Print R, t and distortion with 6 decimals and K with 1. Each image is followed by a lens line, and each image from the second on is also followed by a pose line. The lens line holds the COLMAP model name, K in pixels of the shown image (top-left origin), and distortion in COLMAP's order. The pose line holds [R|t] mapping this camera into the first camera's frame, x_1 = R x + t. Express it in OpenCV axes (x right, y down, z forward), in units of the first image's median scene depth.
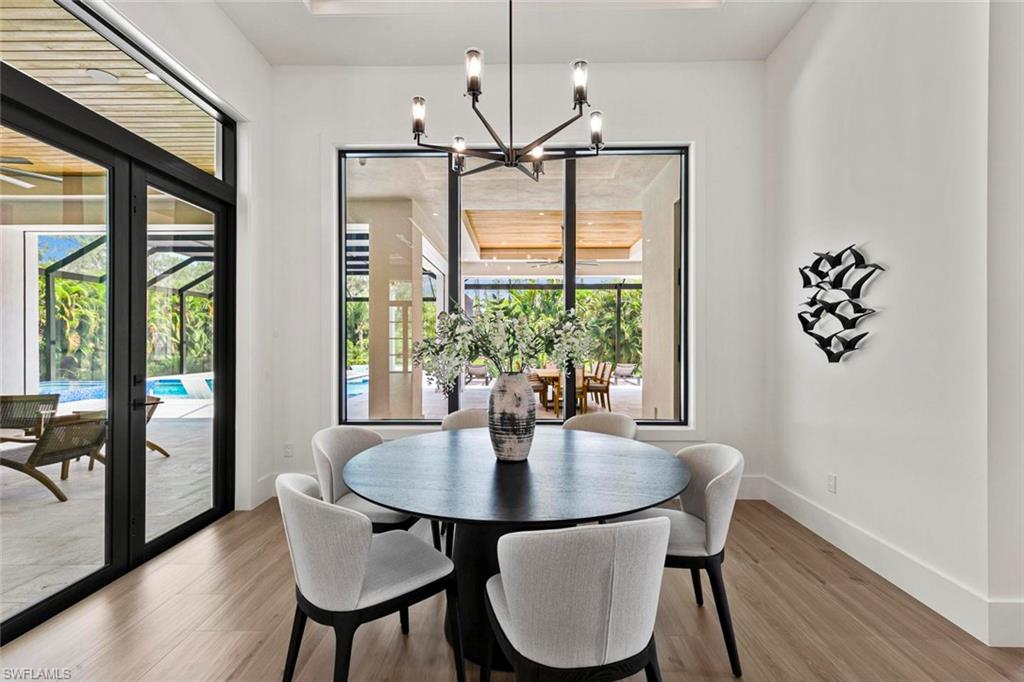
lens RADIAL K [[456.3, 0, 513.1], [0, 456.3, 338.4], [0, 0, 1]] dist [0.004000, 0.000585]
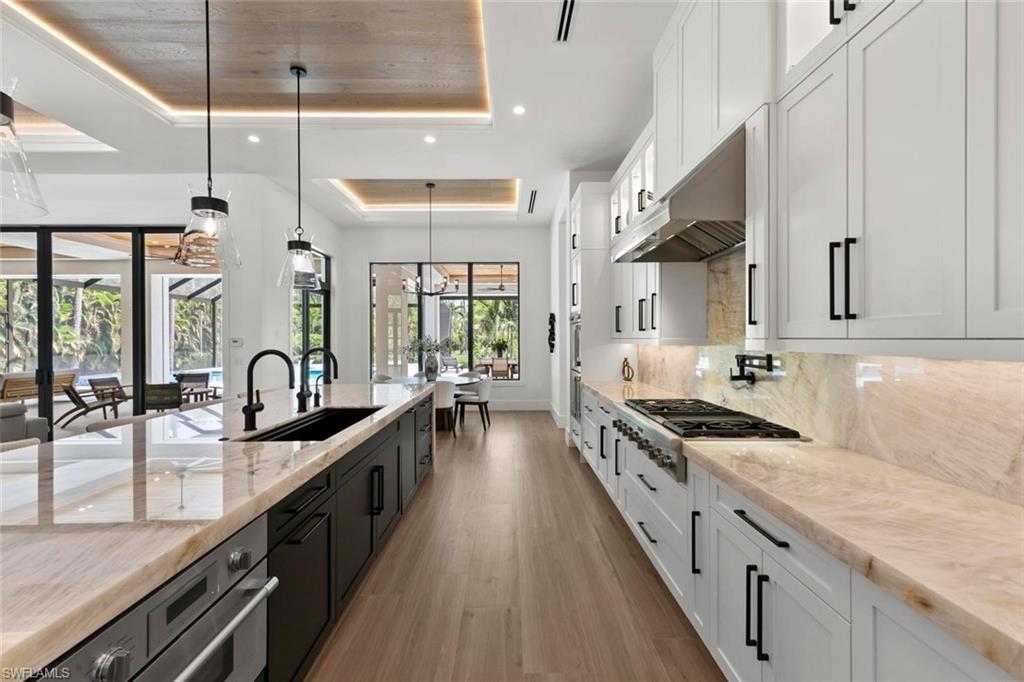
lens RADIAL K [[456.3, 0, 512.6], [0, 456.3, 339.0], [0, 0, 1]] dist [0.004000, 0.000585]
pose [[0.999748, -0.003365, 0.022188, 0.054334], [0.003150, 0.999948, 0.009699, -0.008308], [-0.022220, -0.009626, 0.999707, -0.250707]]
